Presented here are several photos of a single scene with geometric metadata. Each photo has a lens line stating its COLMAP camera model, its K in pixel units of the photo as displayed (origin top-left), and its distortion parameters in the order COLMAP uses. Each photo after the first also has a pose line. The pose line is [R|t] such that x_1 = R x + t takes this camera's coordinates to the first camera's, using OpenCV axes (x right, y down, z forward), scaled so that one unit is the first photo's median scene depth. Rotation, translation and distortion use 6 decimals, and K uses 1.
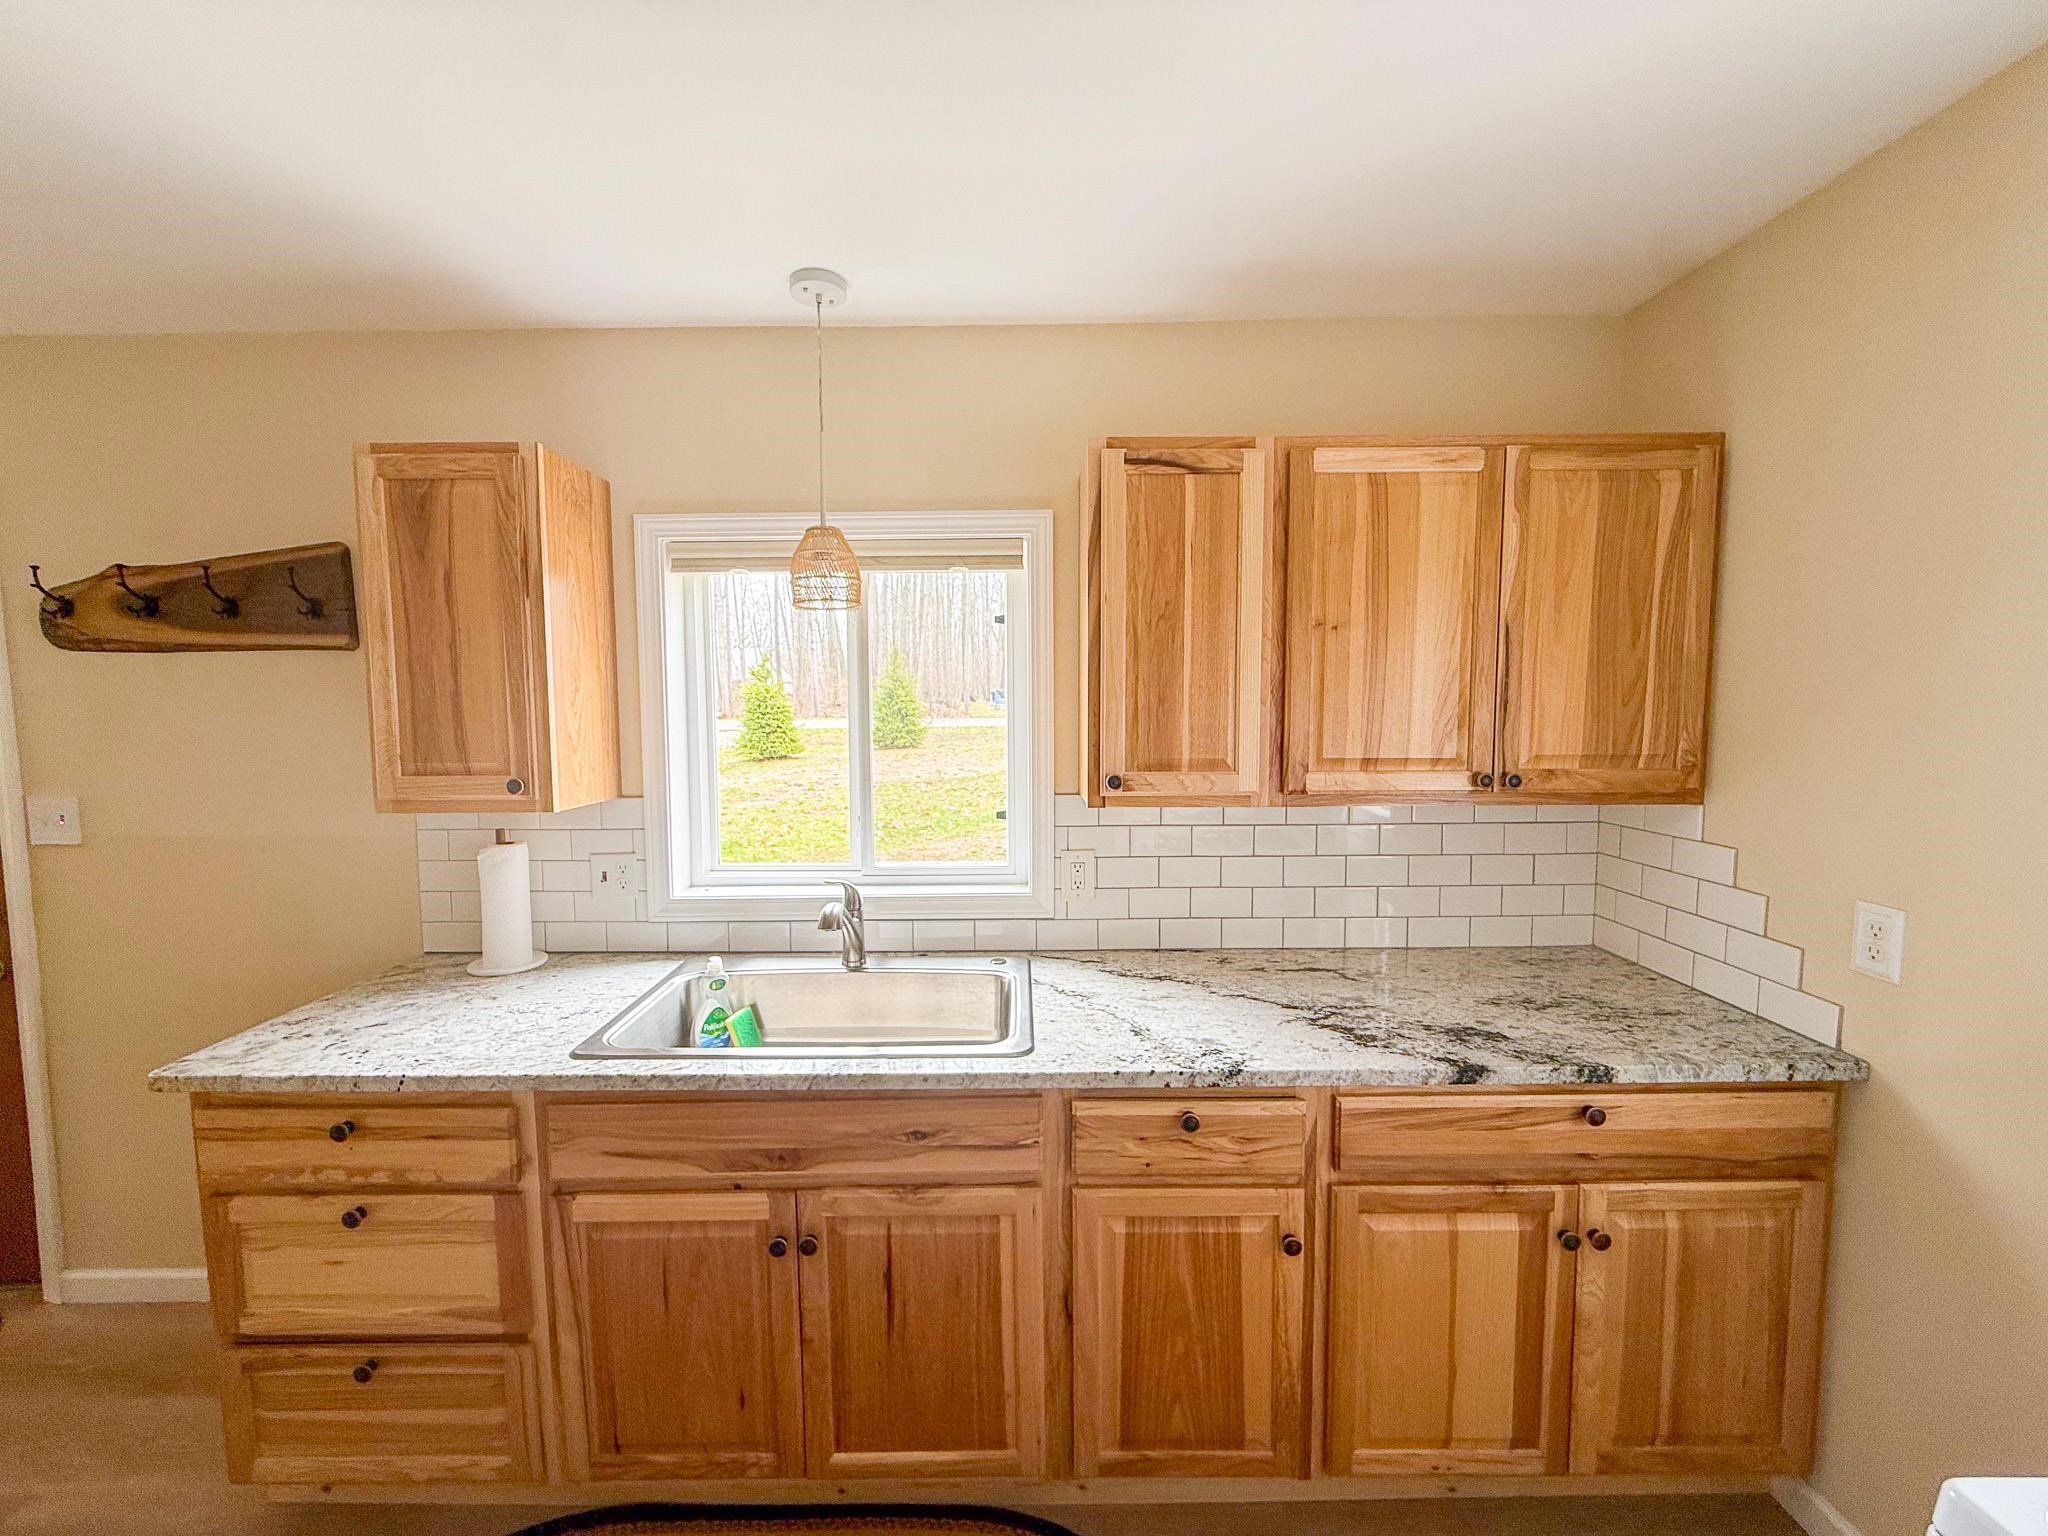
lens RADIAL K [[818.4, 0, 1018.5], [0, 818.4, 765.9], [0, 0, 1]] dist [0.000015, -0.000251]
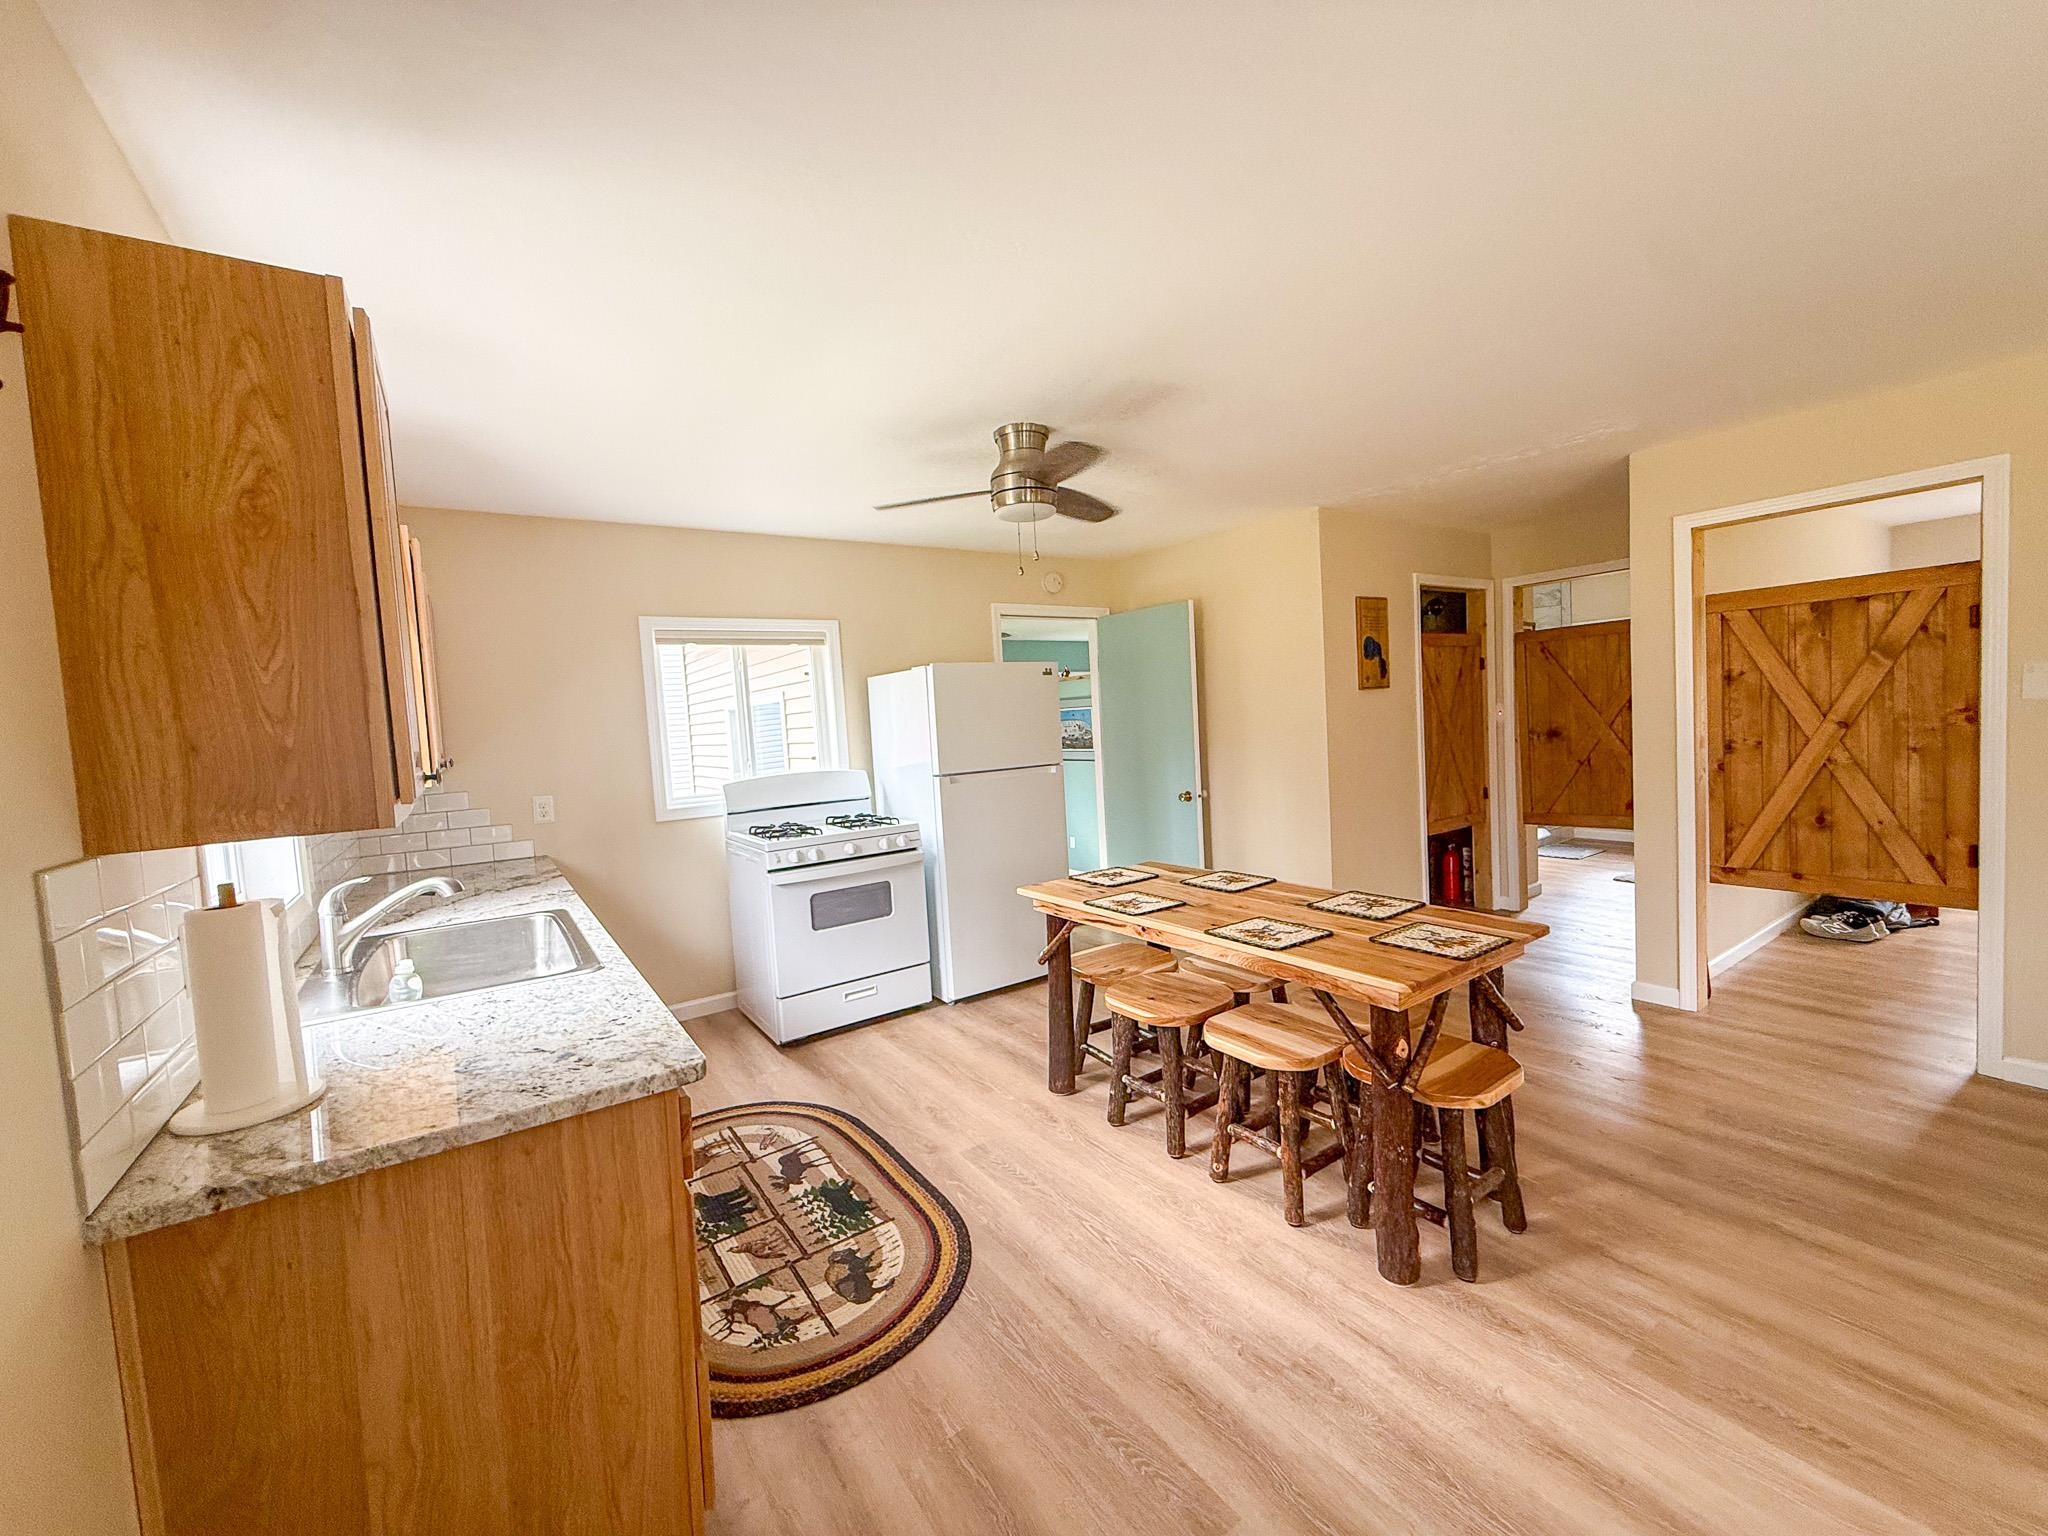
lens RADIAL K [[818.4, 0, 1018.5], [0, 818.4, 765.9], [0, 0, 1]] dist [0.000015, -0.000251]
pose [[-0.567542, -0.010804, 0.823274, -1.788527], [0.113453, 0.989349, 0.091195, 0.001545], [-0.815490, 0.145160, -0.560271, 1.040059]]
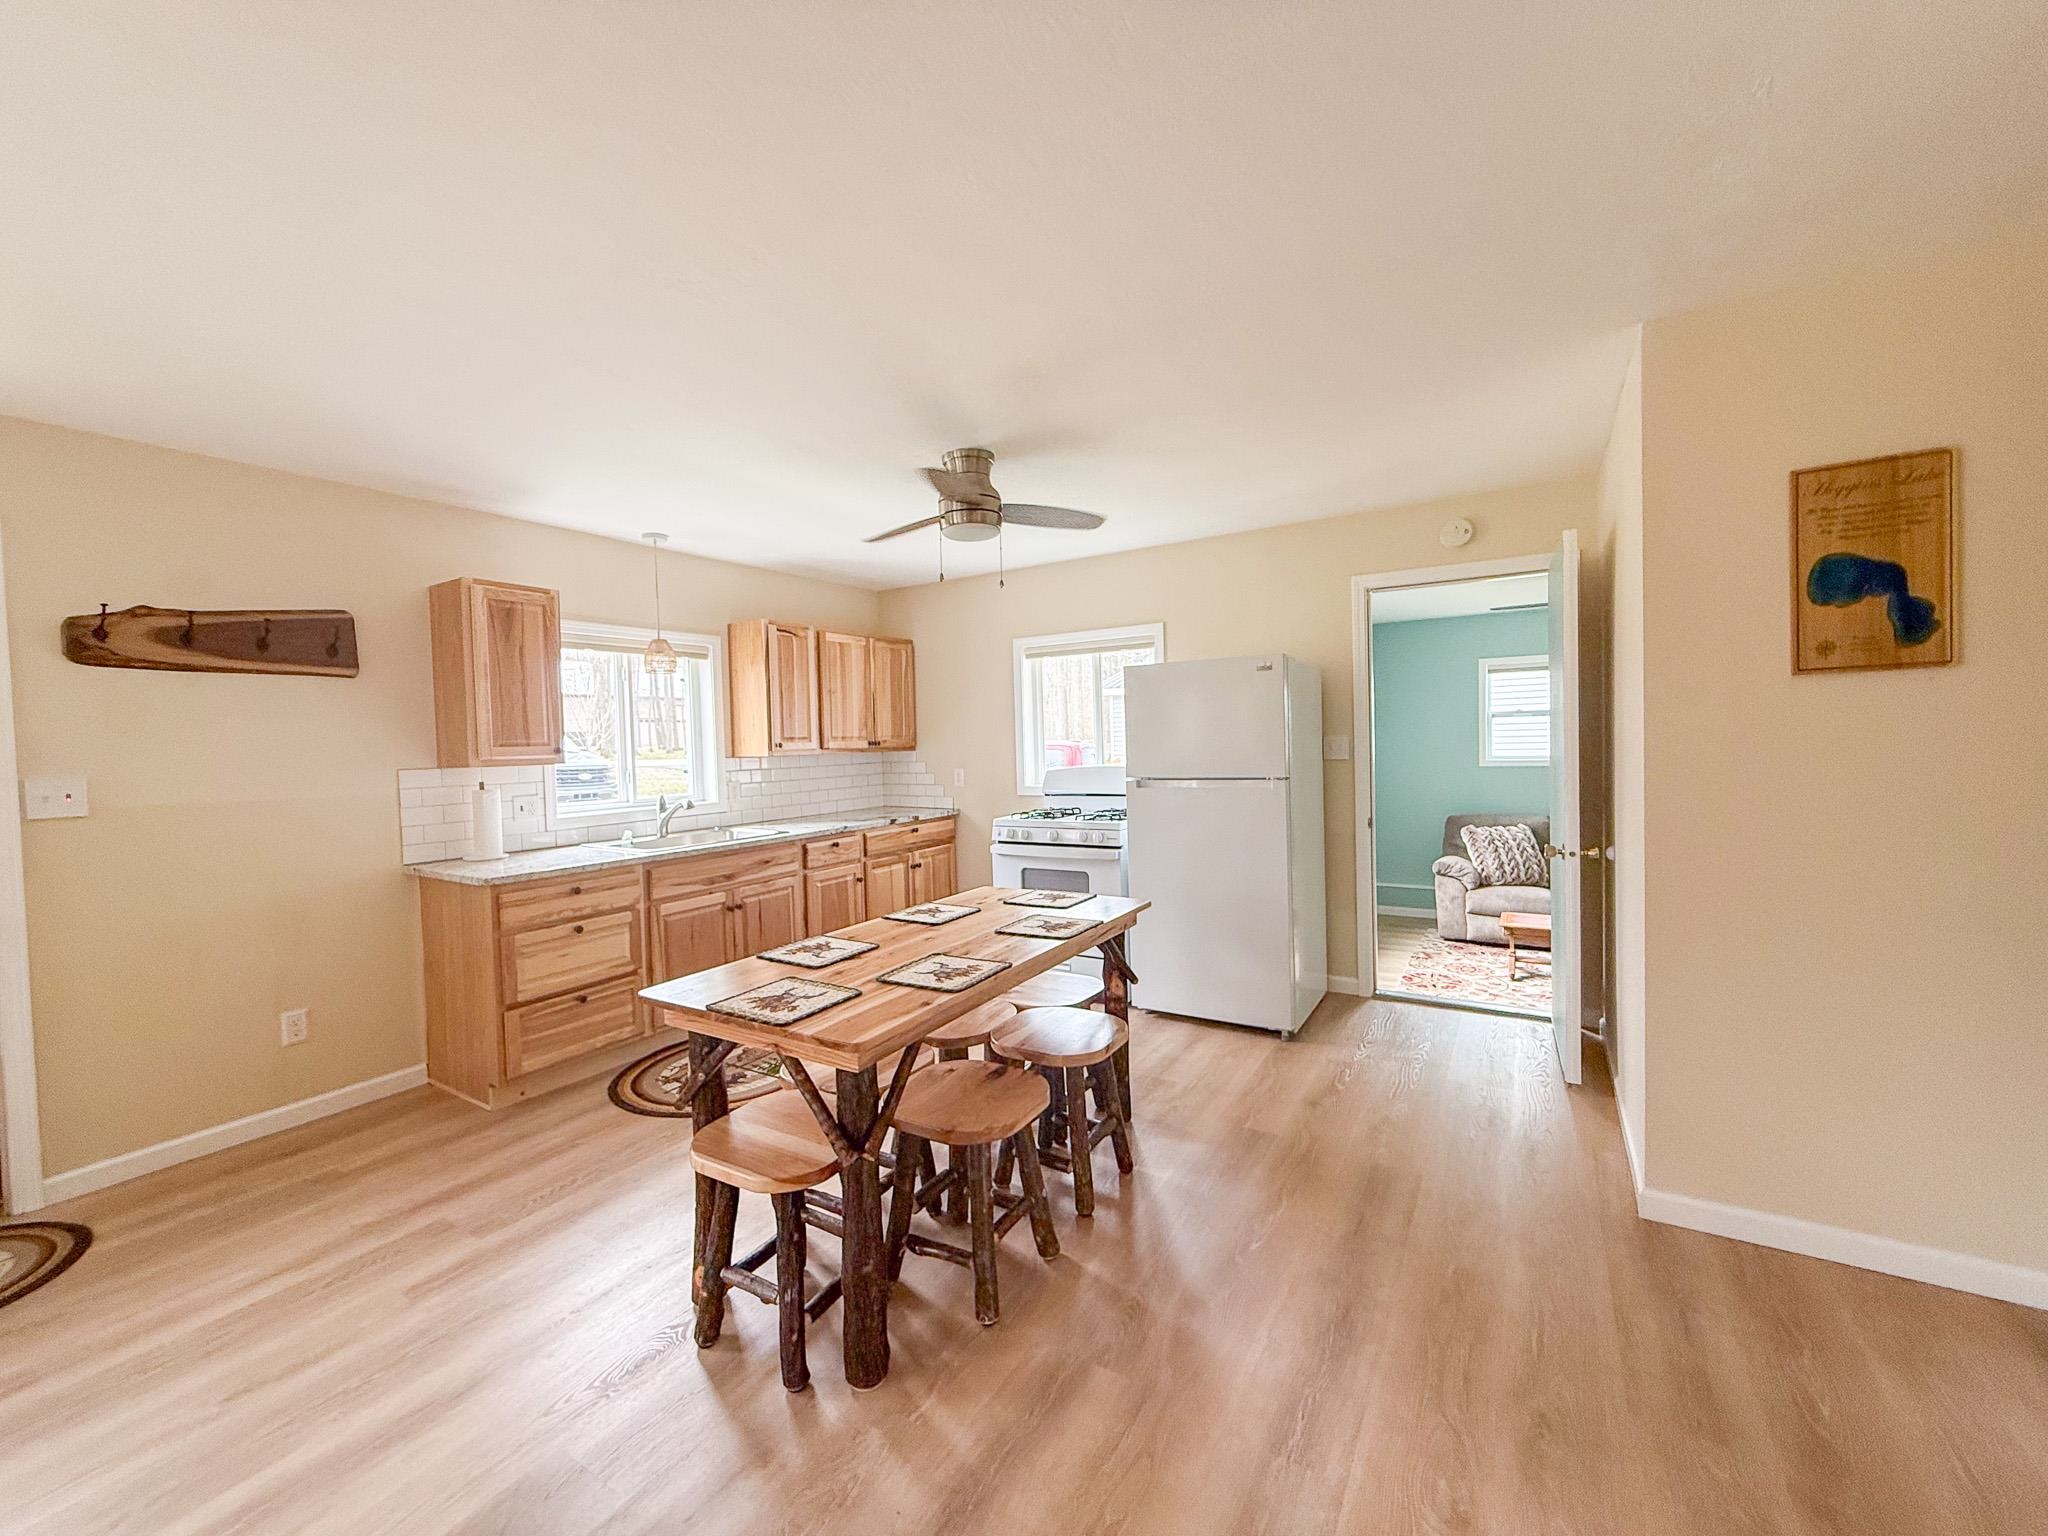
lens RADIAL K [[818.4, 0, 1018.5], [0, 818.4, 765.9], [0, 0, 1]] dist [0.000015, -0.000251]
pose [[0.528582, -0.033059, 0.848239, -1.882863], [0.079880, 0.996745, -0.010930, 0.192152], [-0.845116, 0.073535, 0.529502, -1.177240]]
